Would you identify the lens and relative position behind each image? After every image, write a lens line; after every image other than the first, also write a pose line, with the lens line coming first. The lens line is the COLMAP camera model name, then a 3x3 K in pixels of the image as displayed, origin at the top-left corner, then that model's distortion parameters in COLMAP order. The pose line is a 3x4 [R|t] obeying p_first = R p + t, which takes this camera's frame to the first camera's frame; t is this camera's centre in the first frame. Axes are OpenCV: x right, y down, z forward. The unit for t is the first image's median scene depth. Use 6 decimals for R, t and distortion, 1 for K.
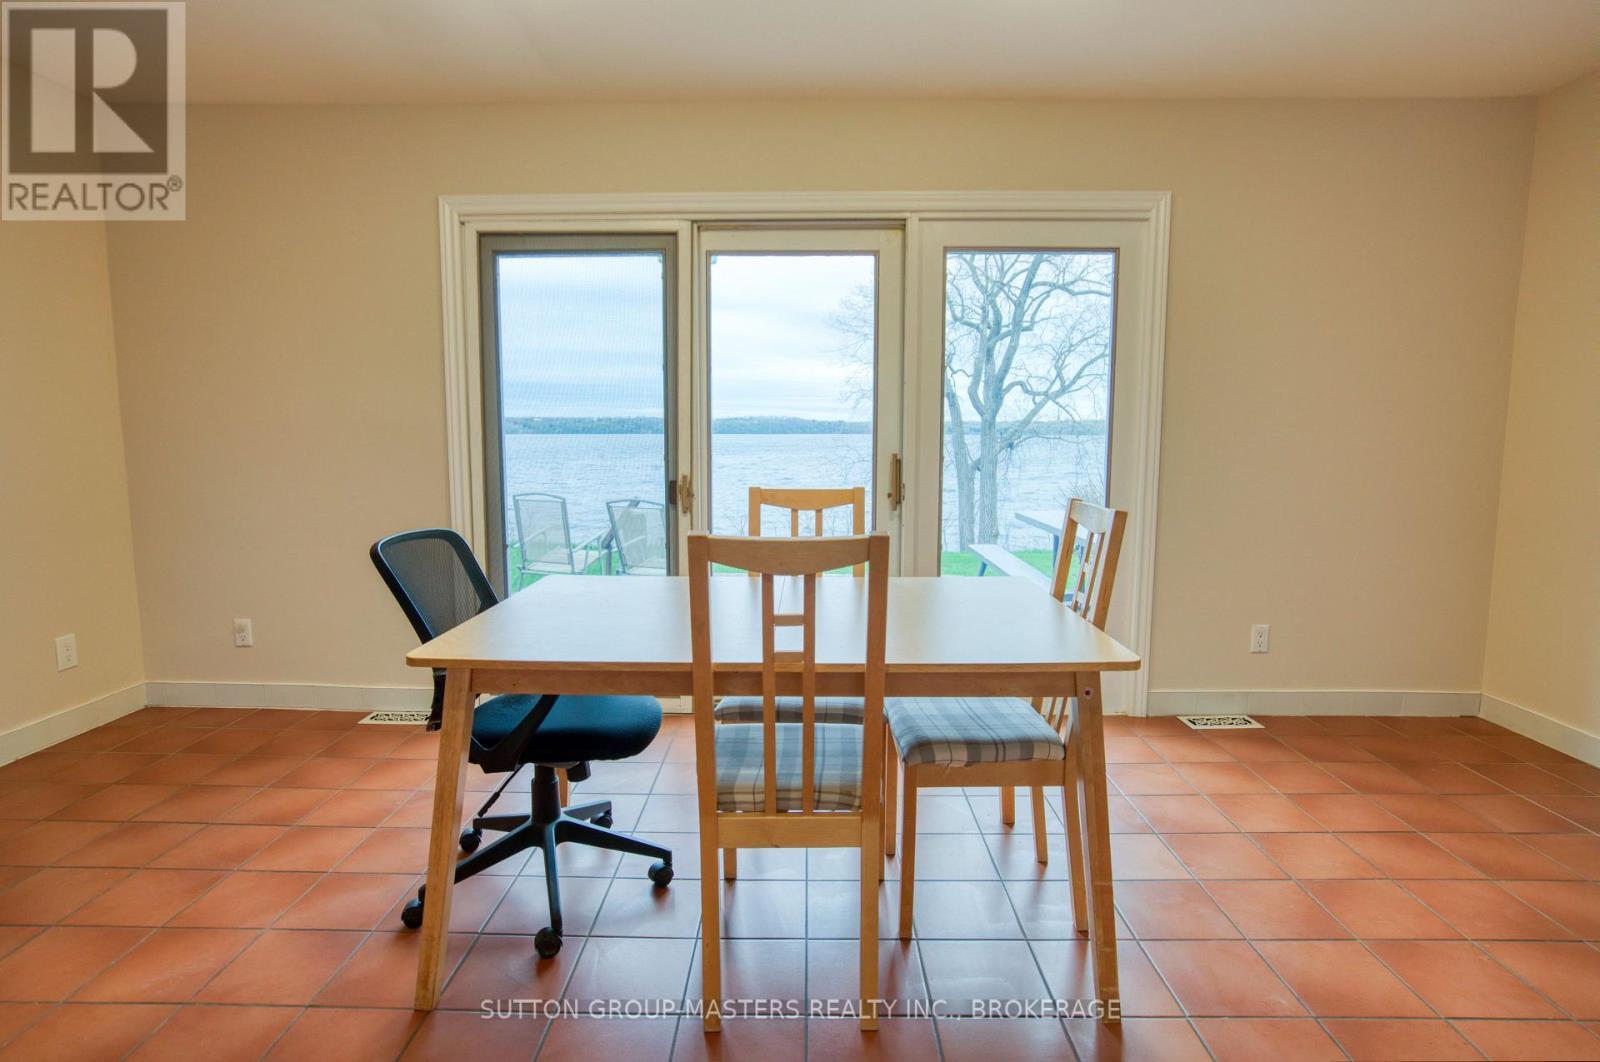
lens RADIAL K [[824.0, 0, 800.0], [0, 824.0, 531.0], [0, 0, 1]] dist [-0.001492, -0.000065]
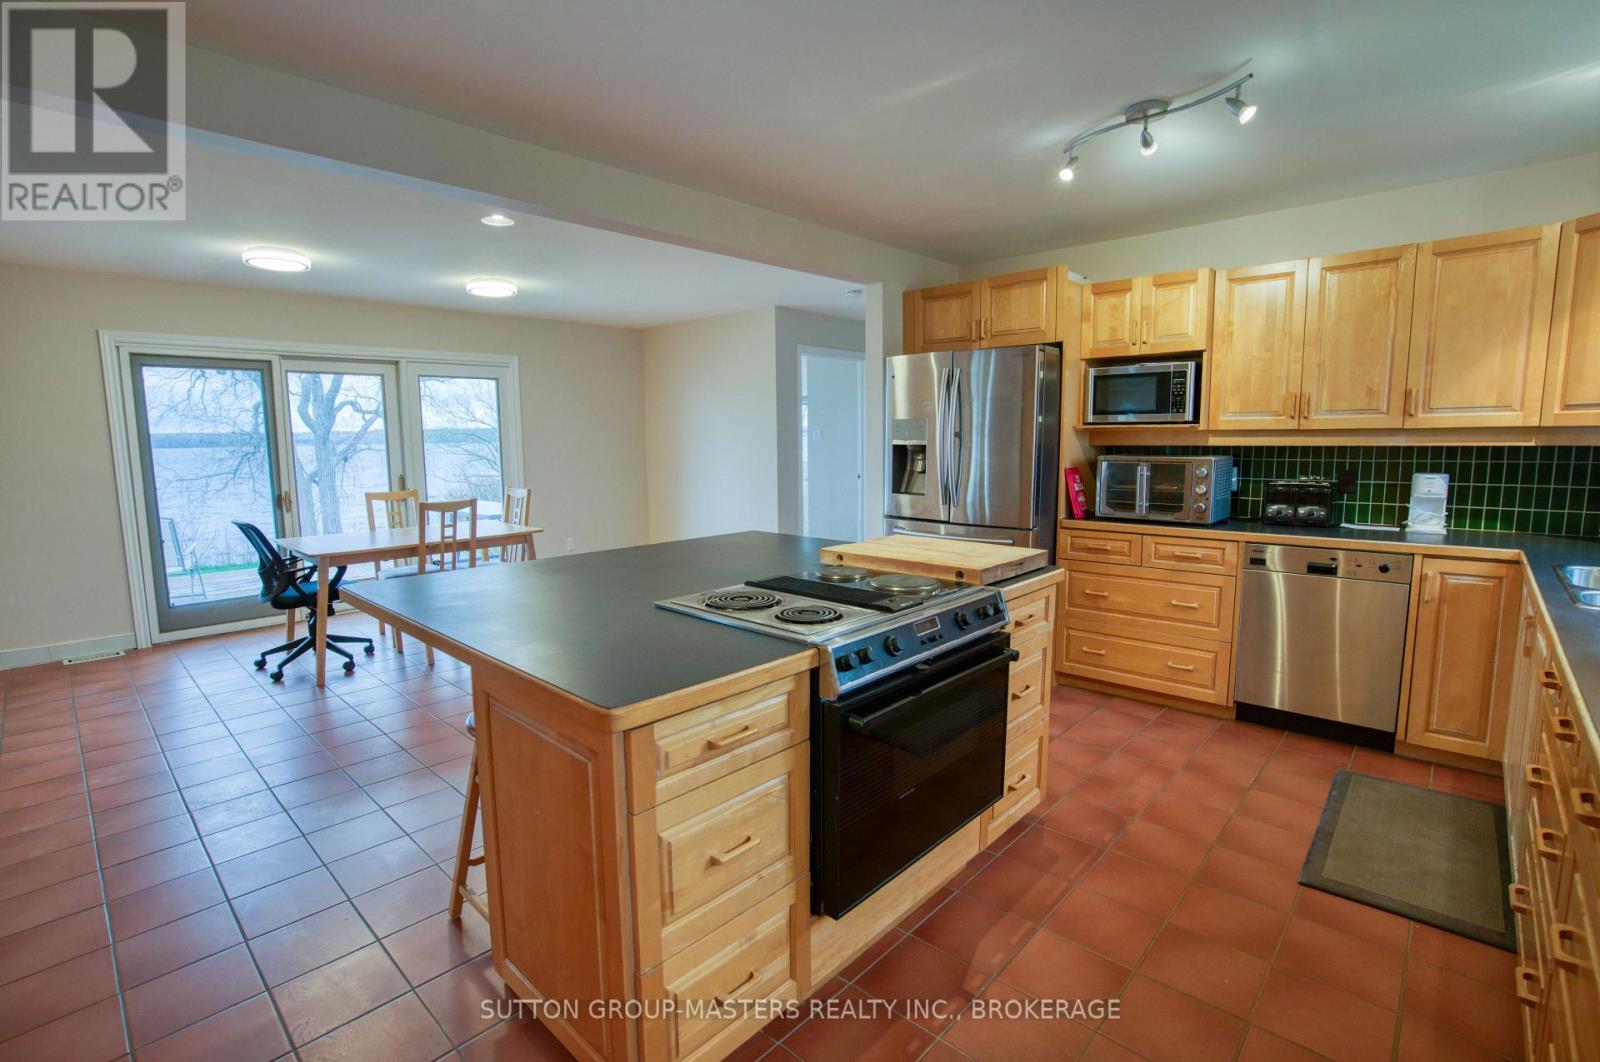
lens RADIAL K [[735.4, 0, 788.8], [0, 735.4, 522.3], [0, 0, 1]] dist [-0.054755, 0.018185]
pose [[0.679268, -0.094048, 0.727840, -0.562744], [0.099291, 0.994413, 0.035828, 0.057206], [-0.727143, 0.047931, 0.684811, -0.932035]]
